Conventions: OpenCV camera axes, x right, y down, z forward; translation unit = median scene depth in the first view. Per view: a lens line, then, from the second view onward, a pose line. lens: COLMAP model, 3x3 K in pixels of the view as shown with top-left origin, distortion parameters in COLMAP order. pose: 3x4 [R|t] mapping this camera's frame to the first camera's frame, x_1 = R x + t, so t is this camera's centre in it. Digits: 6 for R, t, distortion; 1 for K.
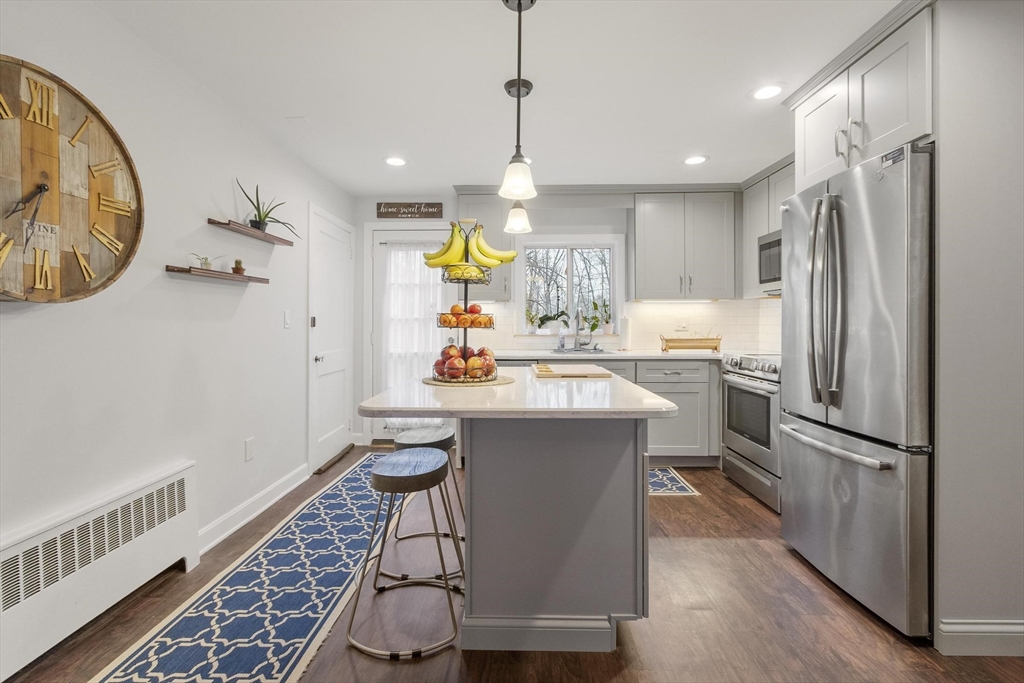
lens RADIAL K [[450.8, 0, 513.6], [0, 450.8, 323.9], [0, 0, 1]] dist [0.000609, 0.001010]
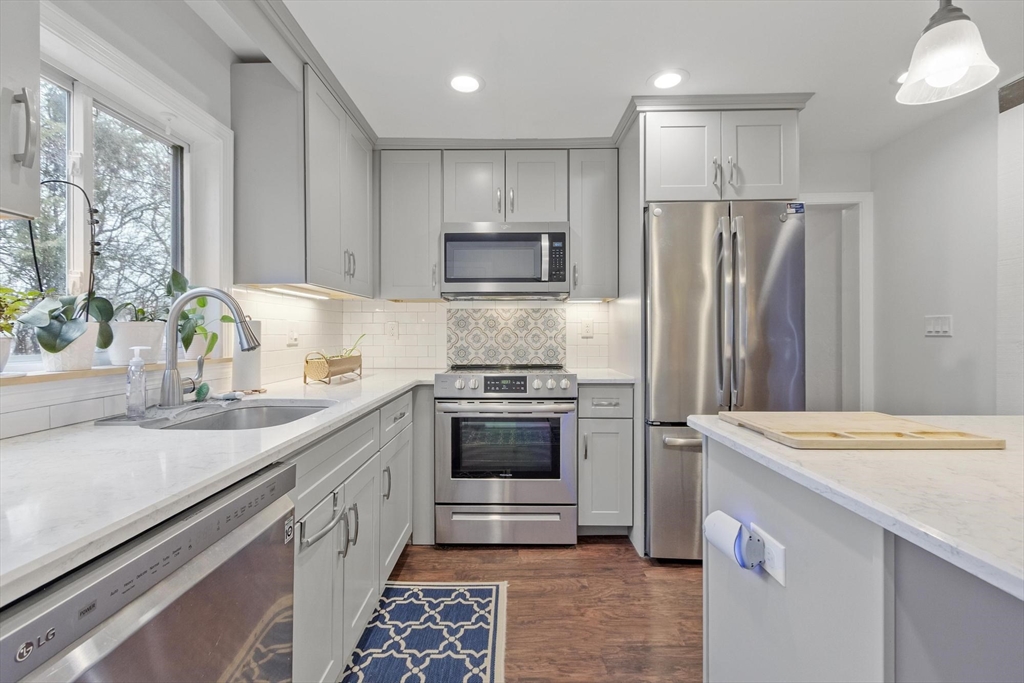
lens RADIAL K [[450.8, 0, 503.9], [0, 450.8, 335.8], [0, 0, 1]] dist [0.000609, 0.001010]
pose [[0.012671, -0.006477, 0.999899, -0.282475], [0.002965, 0.999975, 0.006440, -0.001512], [-0.999915, 0.002883, 0.012690, 1.038125]]
